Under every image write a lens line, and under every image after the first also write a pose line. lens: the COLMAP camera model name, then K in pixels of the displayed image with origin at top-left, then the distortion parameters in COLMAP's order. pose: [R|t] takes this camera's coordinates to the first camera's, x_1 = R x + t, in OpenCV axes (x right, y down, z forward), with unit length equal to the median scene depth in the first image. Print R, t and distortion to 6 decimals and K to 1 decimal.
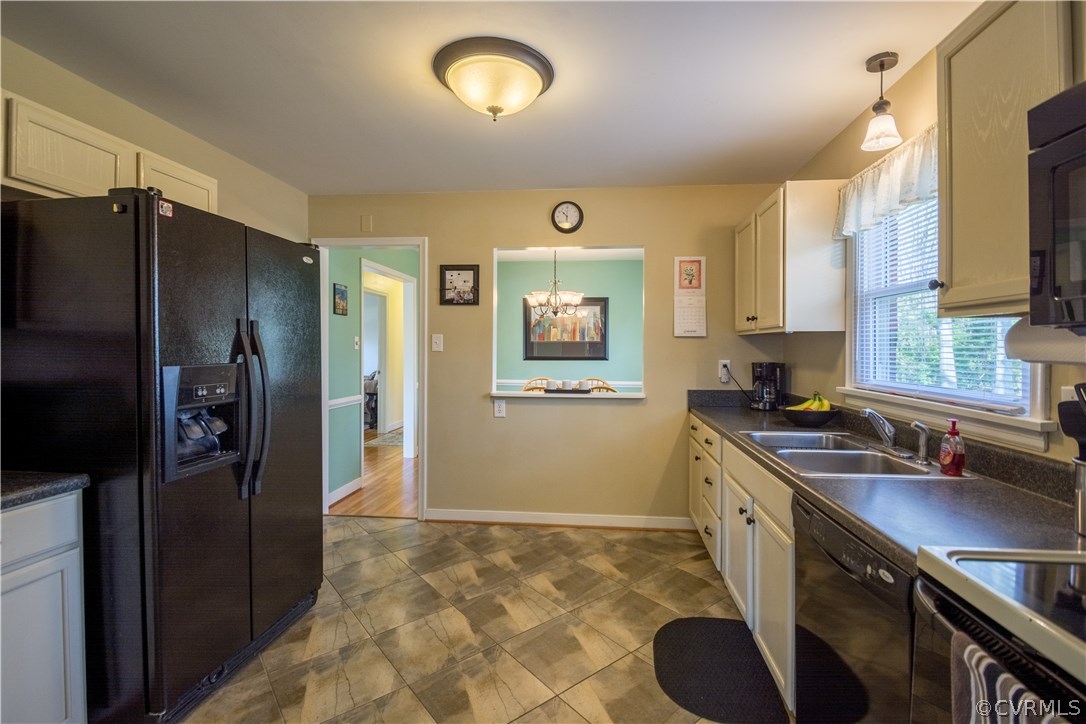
lens RADIAL K [[471.7, 0, 548.7], [0, 471.7, 350.6], [0, 0, 1]] dist [0.010694, -0.012988]
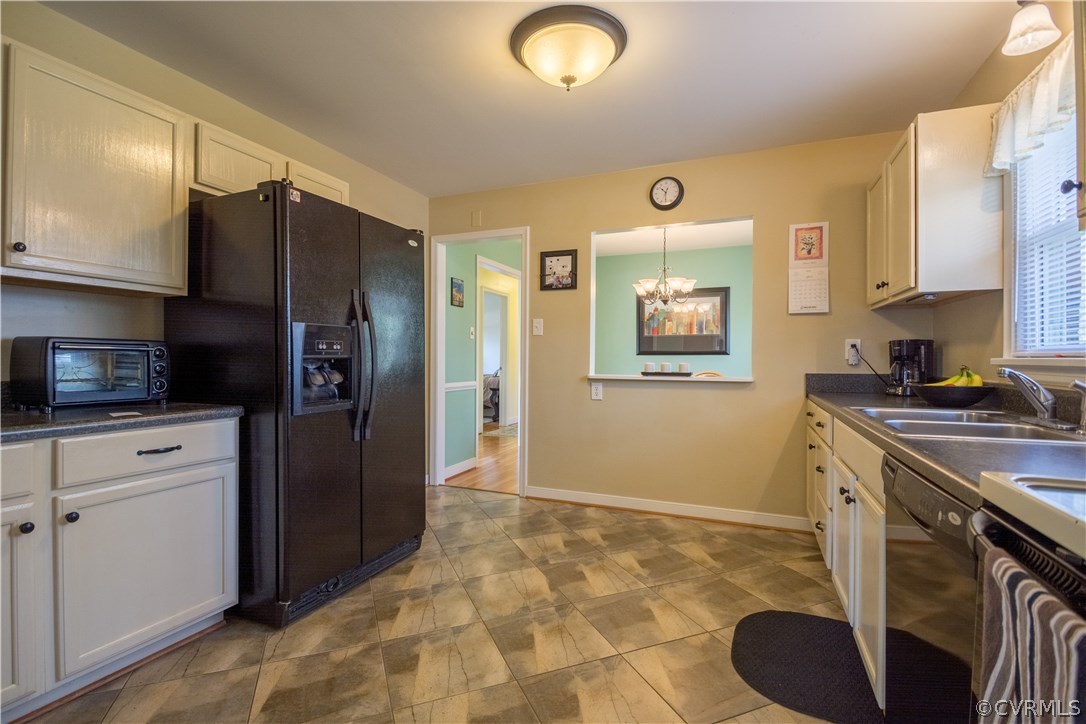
lens RADIAL K [[477.6, 0, 537.7], [0, 477.6, 358.9], [0, 0, 1]] dist [0.012686, -0.013910]
pose [[0.955959, 0.001726, -0.293494, 0.107881], [-0.002790, 0.999991, -0.003209, 0.083756], [0.293486, 0.003887, 0.955956, -0.010095]]
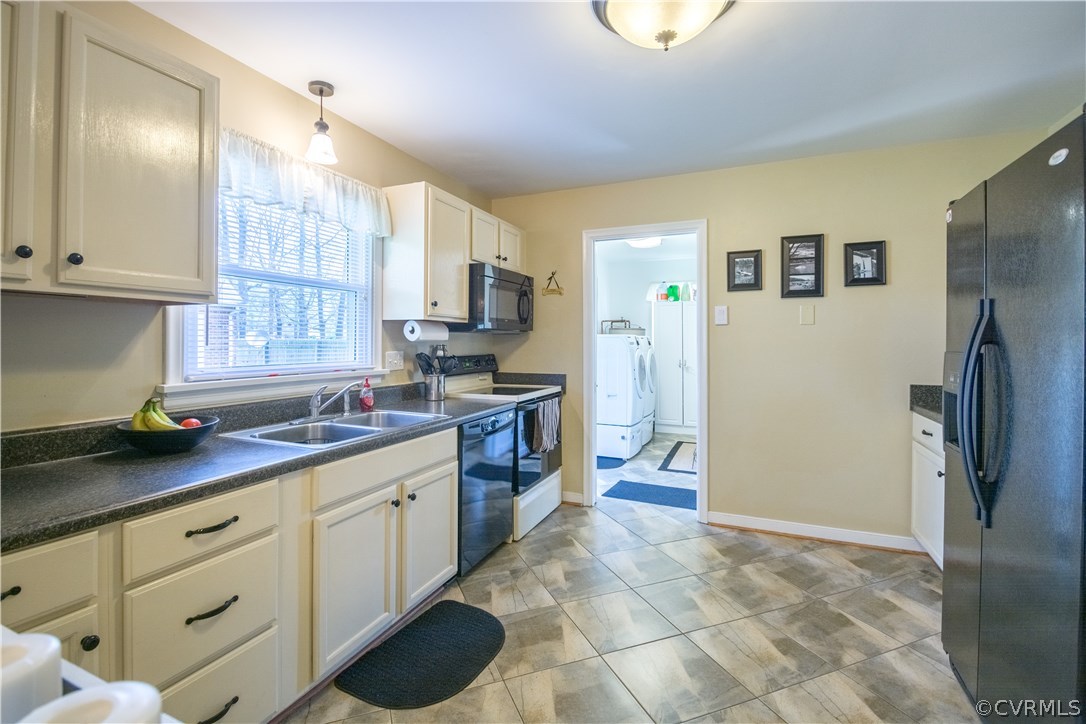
lens RADIAL K [[477.6, 0, 537.7], [0, 477.6, 358.9], [0, 0, 1]] dist [0.012686, -0.013910]
pose [[-0.952323, -0.019343, 0.304479, -0.121734], [-0.006563, 0.999056, 0.042944, 0.004864], [-0.305022, 0.038898, -0.951551, 1.511338]]
